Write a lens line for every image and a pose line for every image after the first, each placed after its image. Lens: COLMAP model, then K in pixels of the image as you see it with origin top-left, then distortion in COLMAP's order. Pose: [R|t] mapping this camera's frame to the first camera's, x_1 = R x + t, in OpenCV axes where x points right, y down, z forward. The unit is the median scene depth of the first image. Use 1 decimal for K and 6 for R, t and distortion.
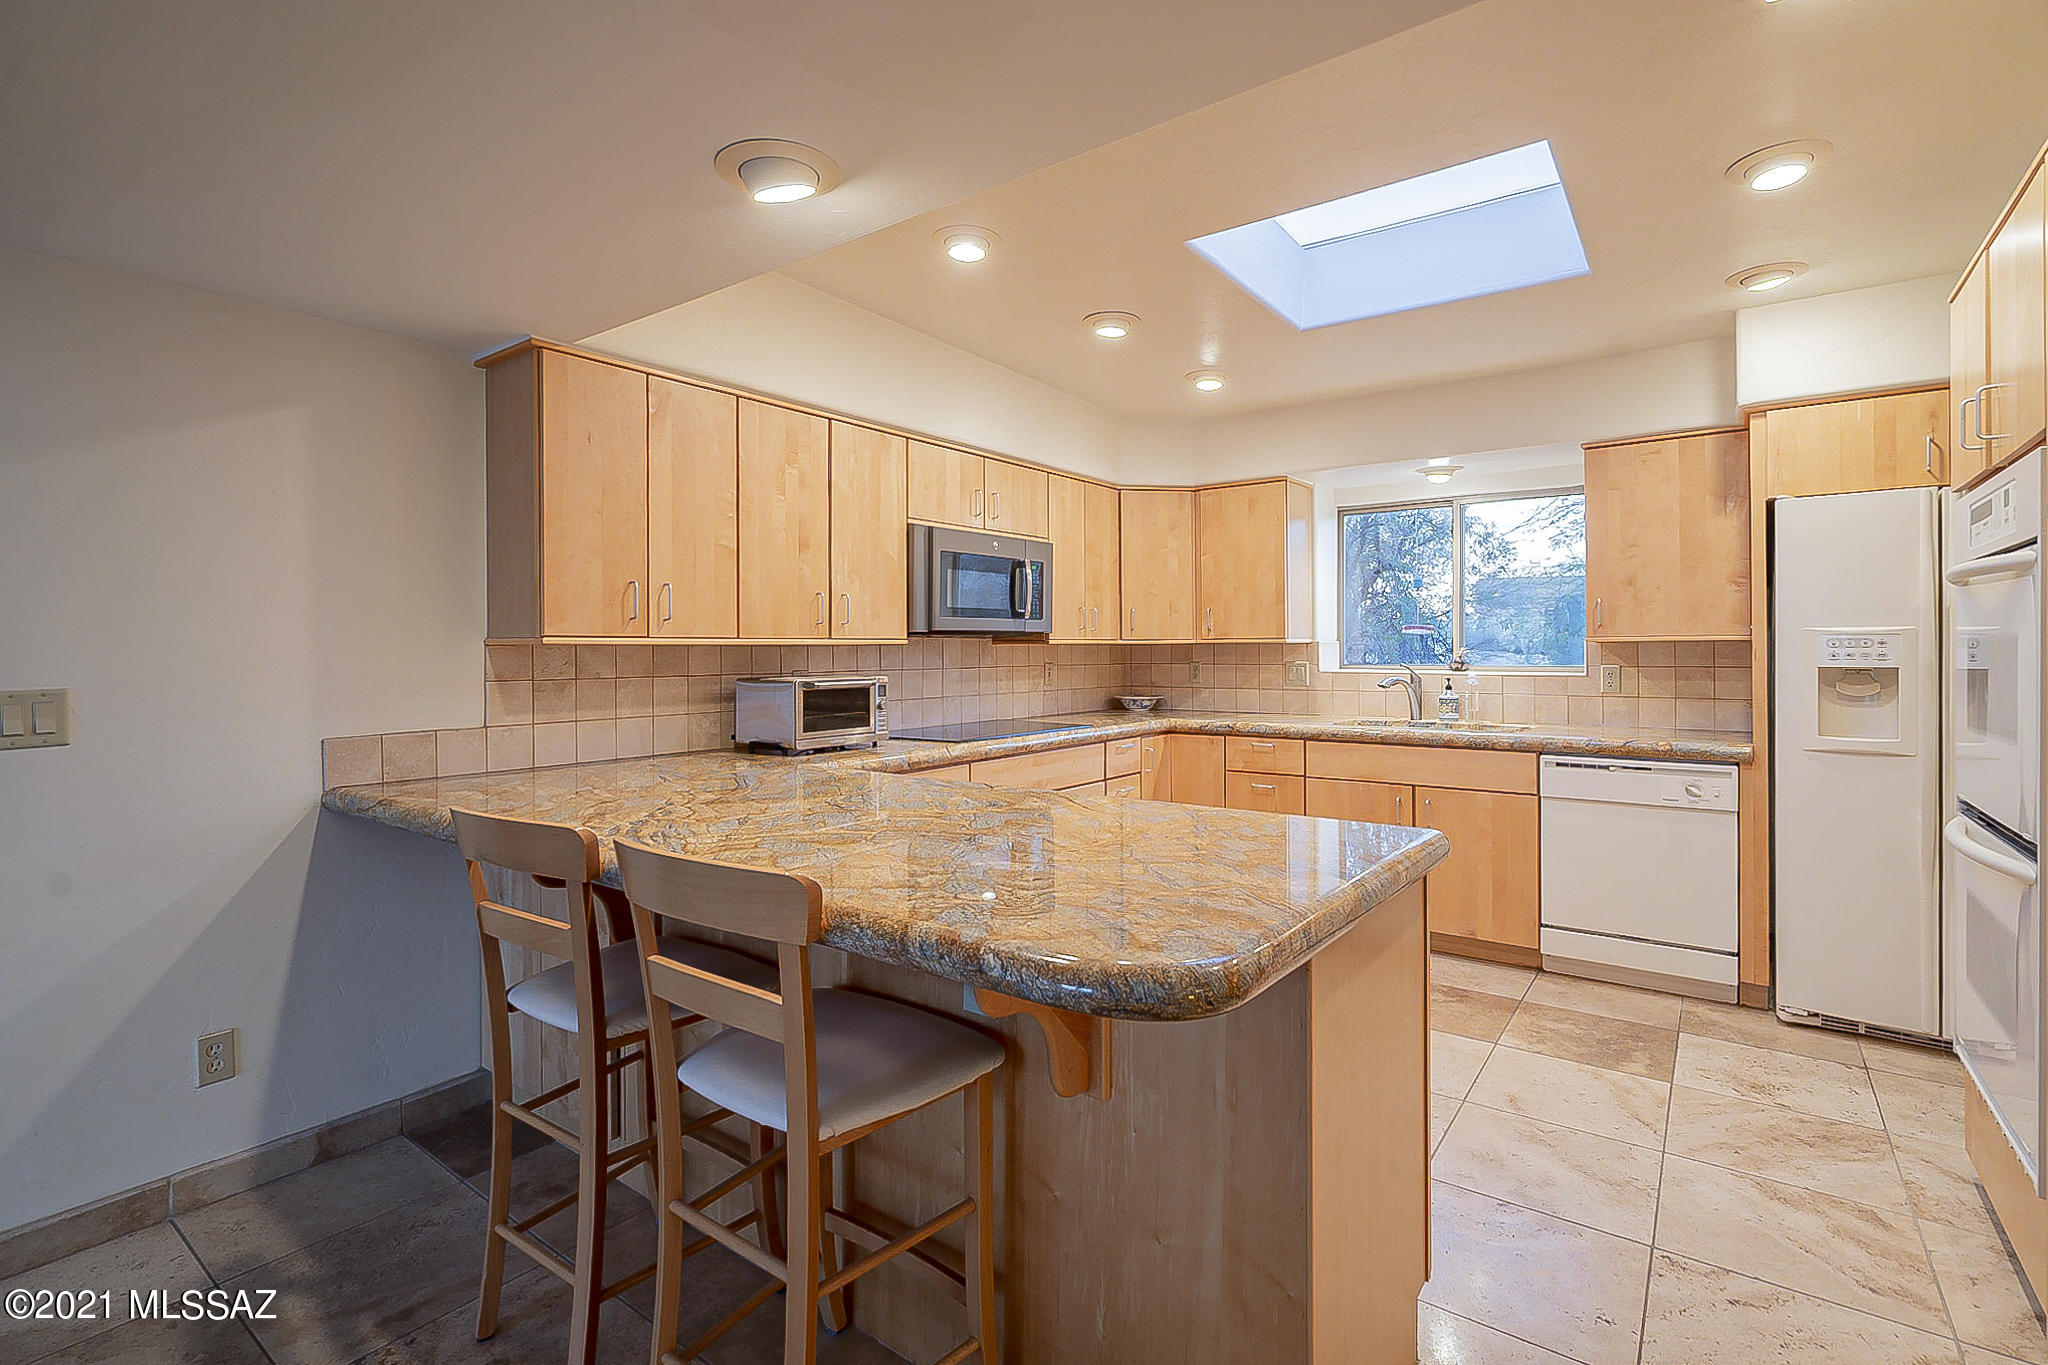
lens RADIAL K [[942.8, 0, 1024.6], [0, 942.8, 637.2], [0, 0, 1]] dist [-0.002928, 0.000759]
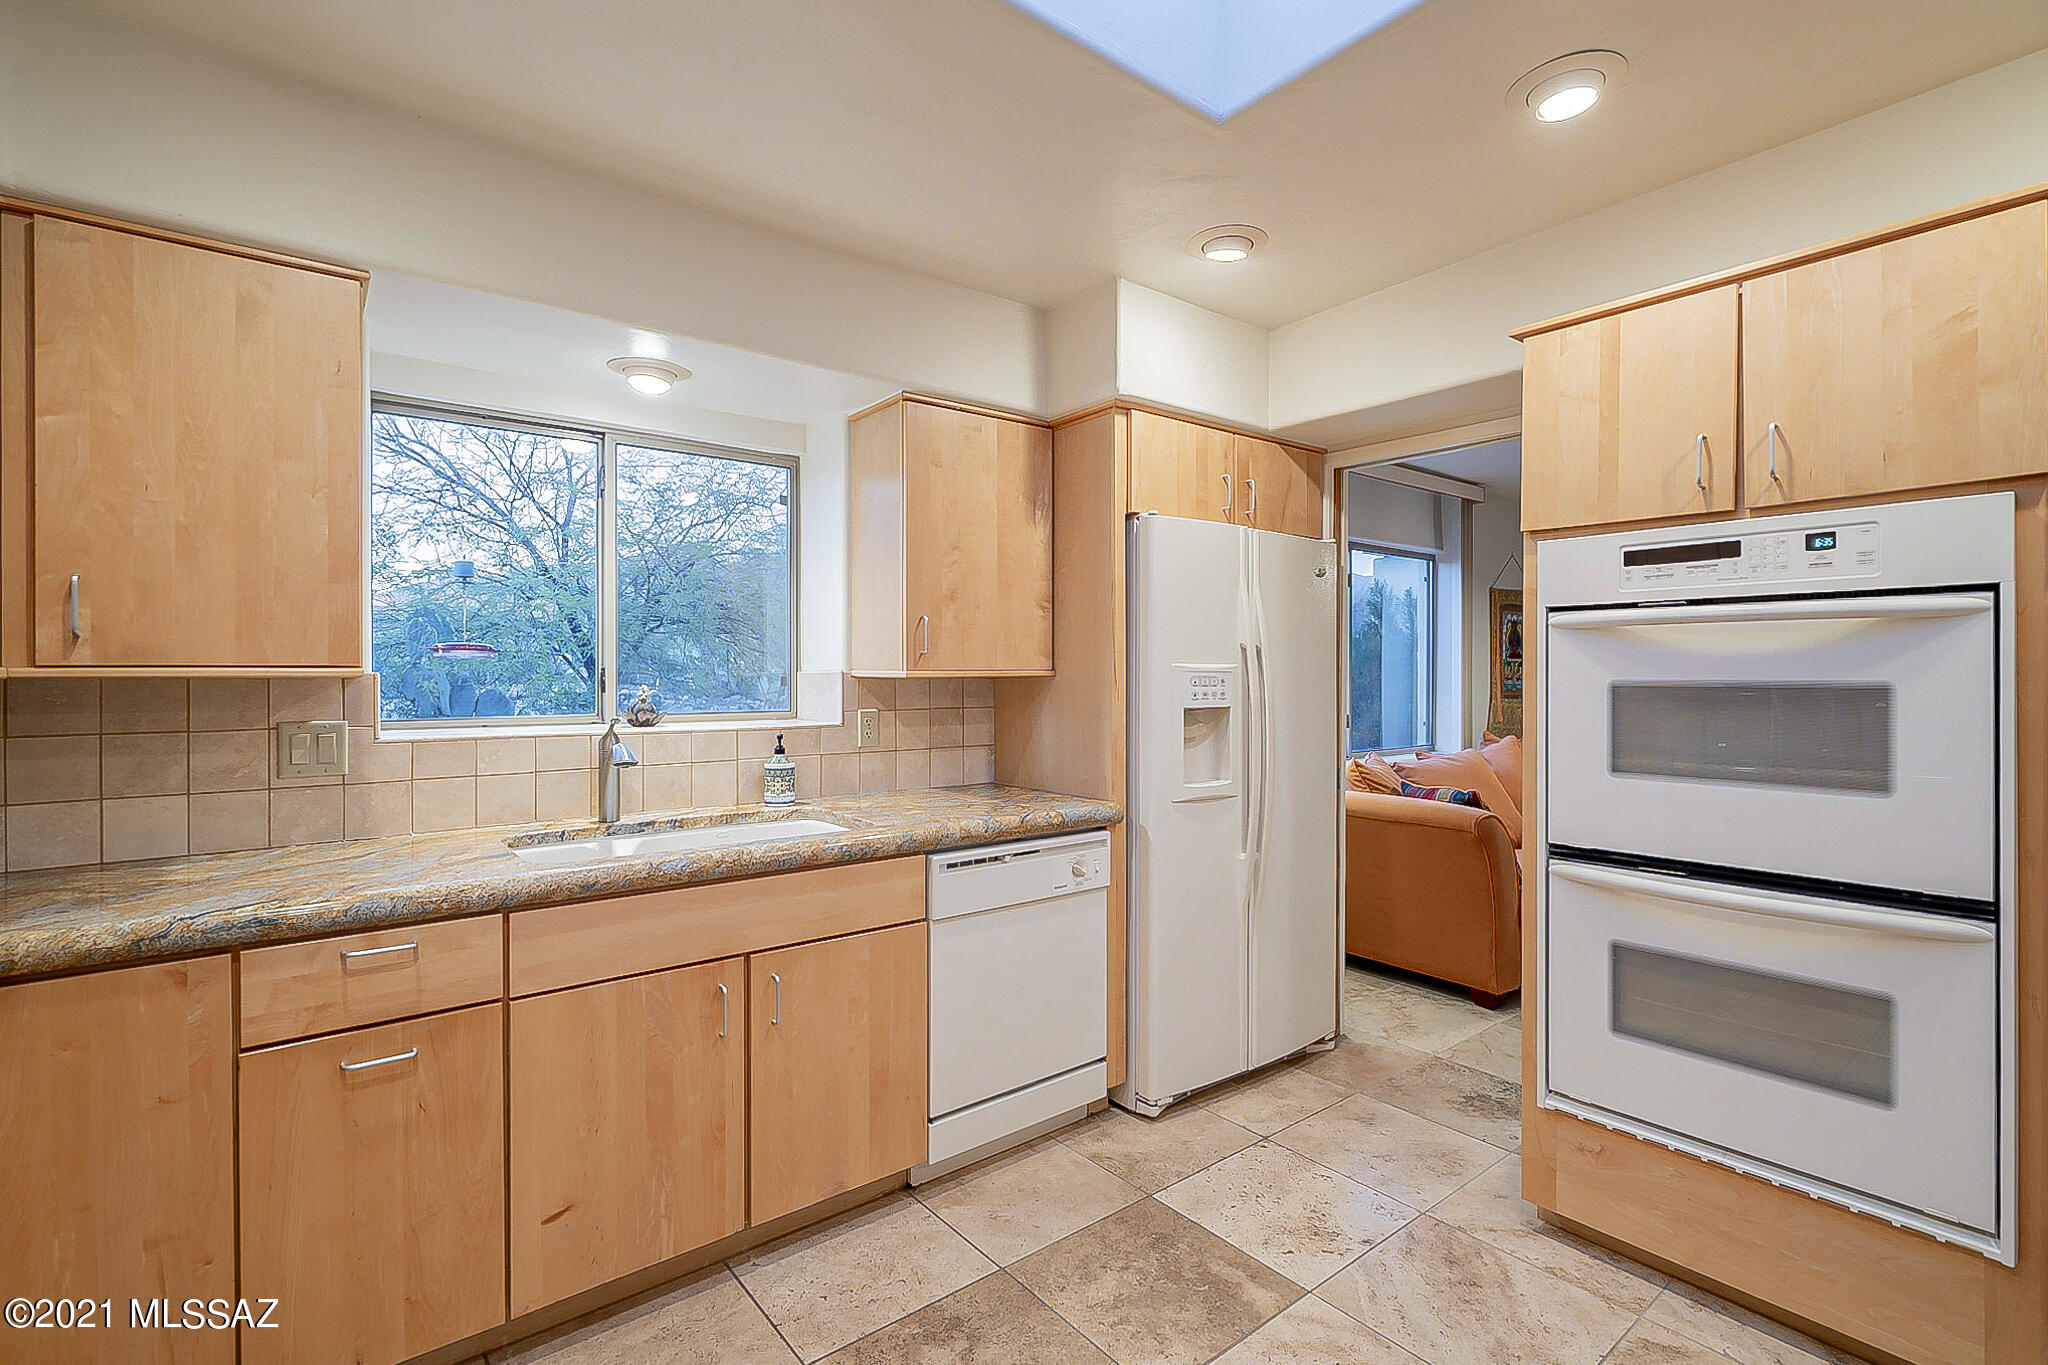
lens RADIAL K [[940.1, 0, 1023.7], [0, 940.1, 673.4], [0, 0, 1]] dist [-0.002713, 0.000147]
pose [[0.258161, 0.001442, 0.966101, -0.052738], [-0.013524, 0.999906, 0.002122, -0.000984], [-0.966007, -0.013613, 0.258156, 0.784037]]
